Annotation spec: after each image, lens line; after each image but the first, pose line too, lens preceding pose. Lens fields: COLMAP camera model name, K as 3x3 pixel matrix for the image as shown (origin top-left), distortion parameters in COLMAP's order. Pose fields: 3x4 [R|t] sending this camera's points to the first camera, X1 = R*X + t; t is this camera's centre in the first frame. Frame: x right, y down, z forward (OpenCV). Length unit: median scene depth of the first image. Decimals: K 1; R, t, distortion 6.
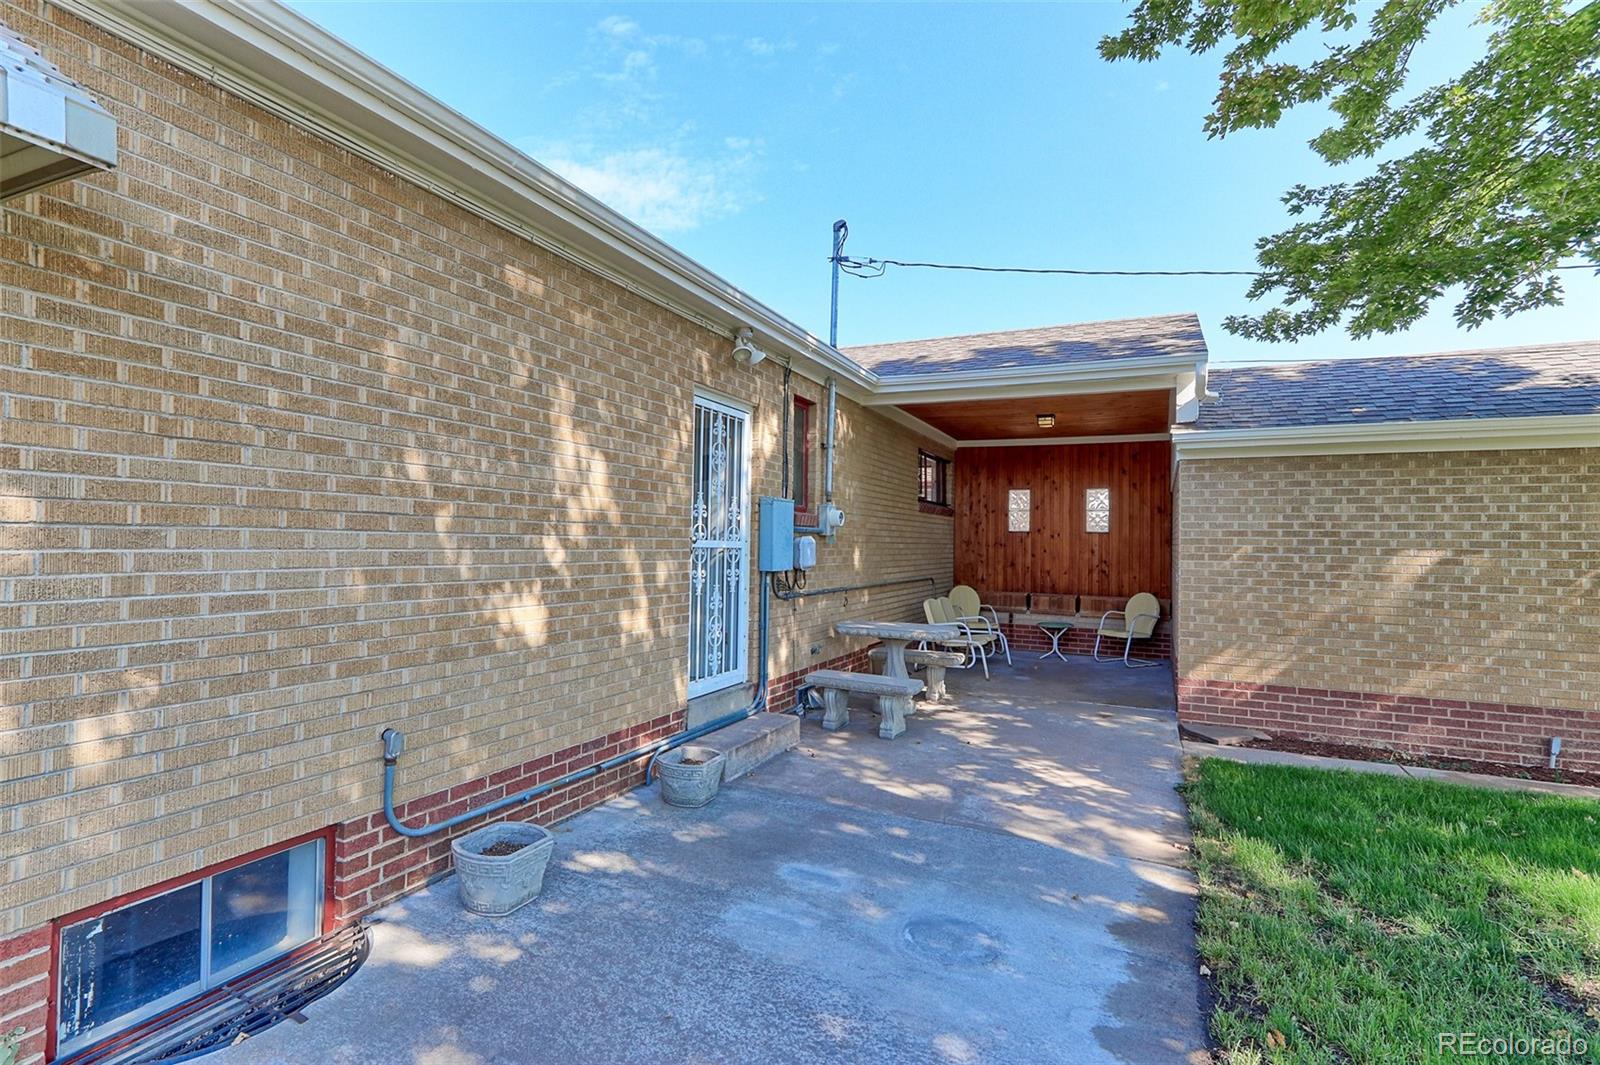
lens RADIAL K [[768.6, 0, 786.7], [0, 768.6, 534.8], [0, 0, 1]] dist [0.001823, 0.001022]
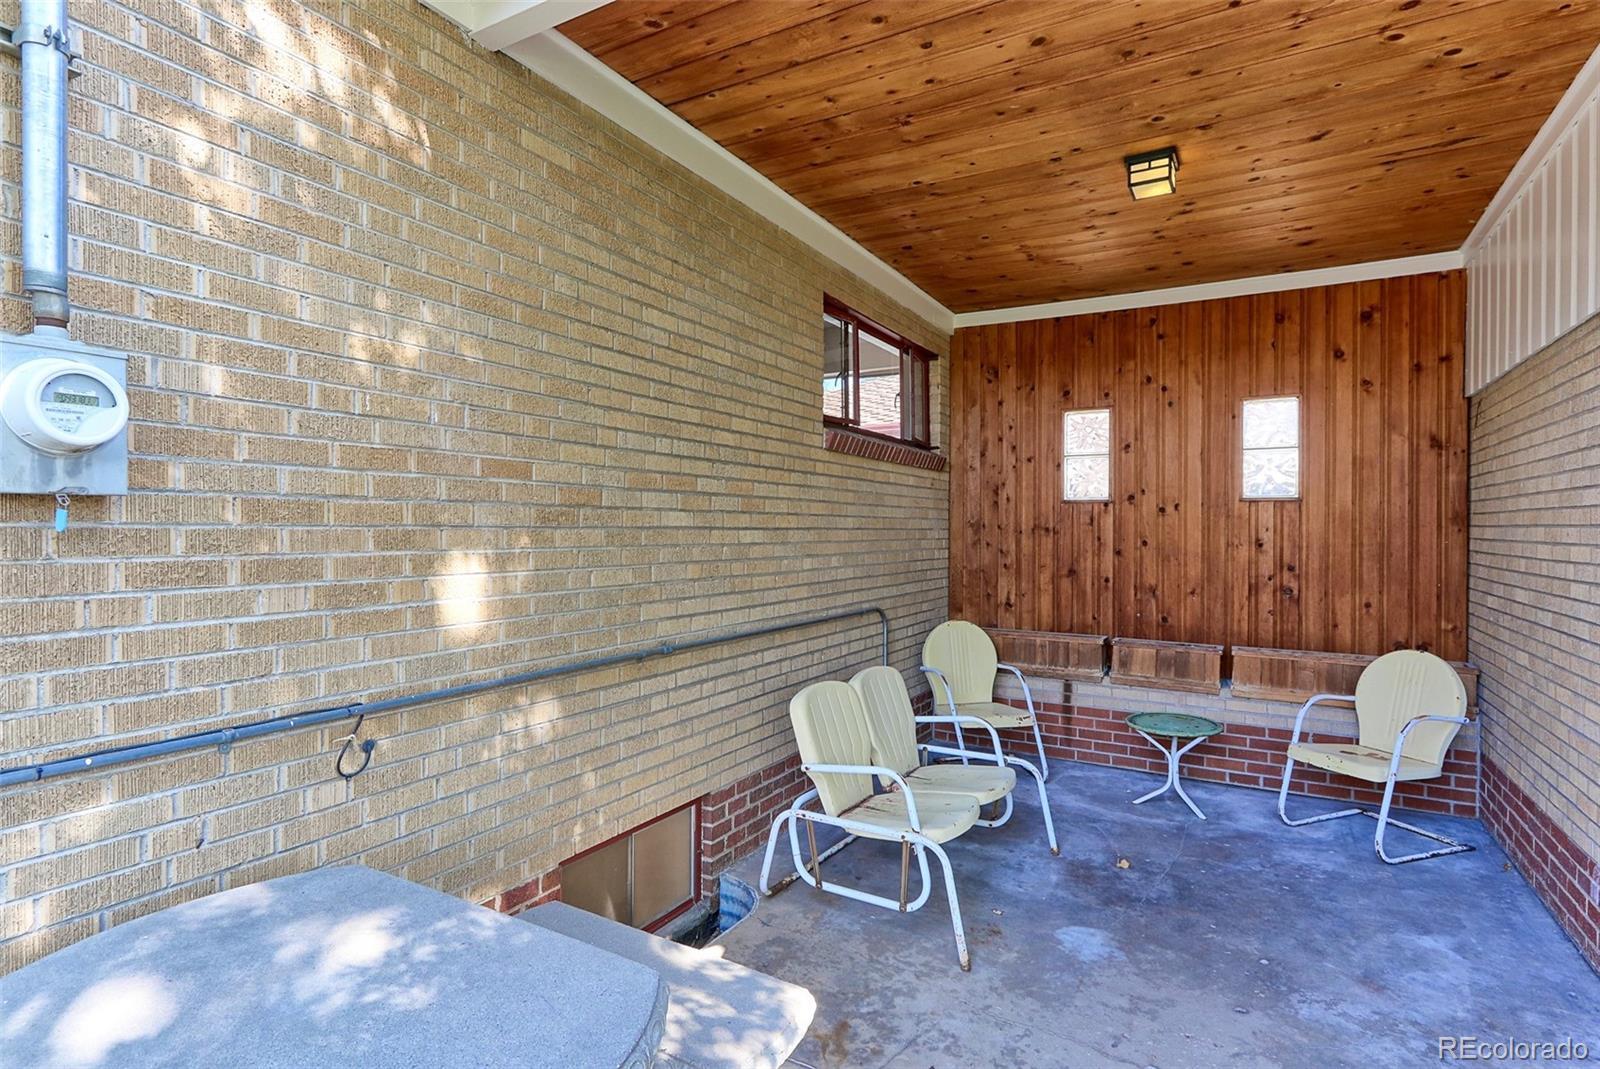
lens RADIAL K [[796.8, 0, 800.0], [0, 796.8, 534.5], [0, 0, 1]] dist [0.013053, -0.000084]
pose [[0.997119, -0.009099, -0.075311, 0.279615], [0.010411, 0.999800, 0.017052, 0.009994], [0.075140, -0.017786, 0.997014, 0.853708]]
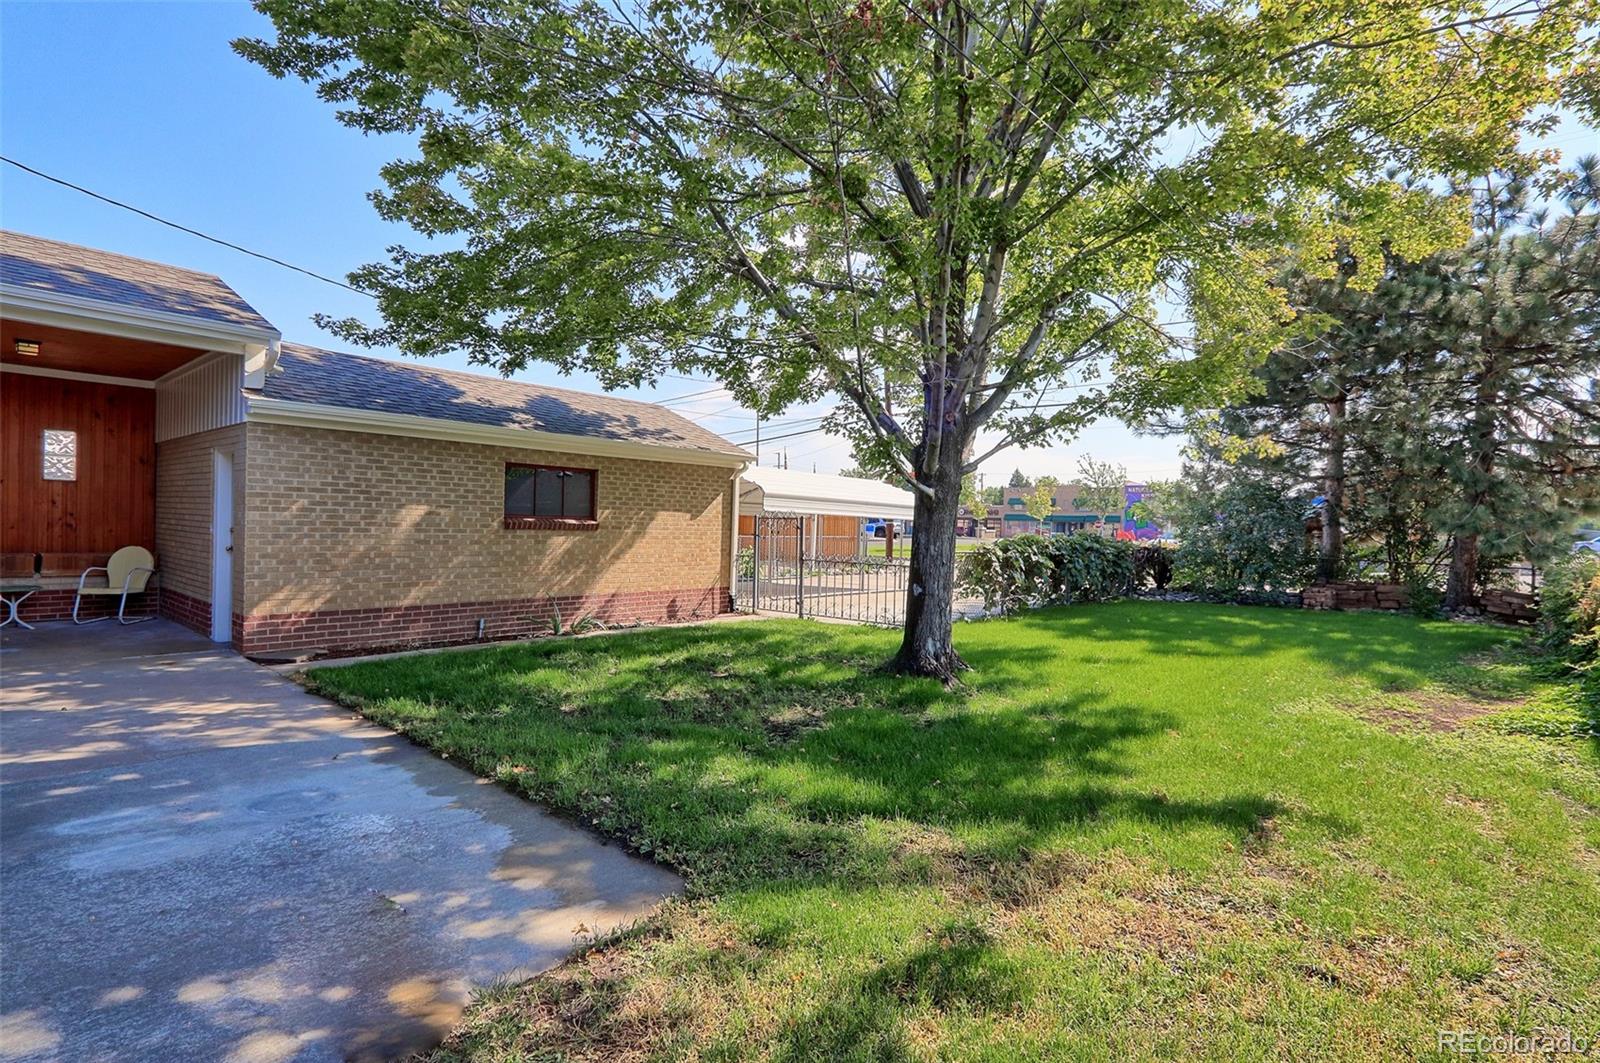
lens RADIAL K [[768.6, 0, 786.7], [0, 768.6, 533.8], [0, 0, 1]] dist [0.001823, 0.001022]
pose [[0.265971, -0.022558, 0.963717, -0.360242], [-0.031530, 0.998988, 0.032085, 0.005124], [-0.963465, -0.038920, 0.264990, -0.055341]]
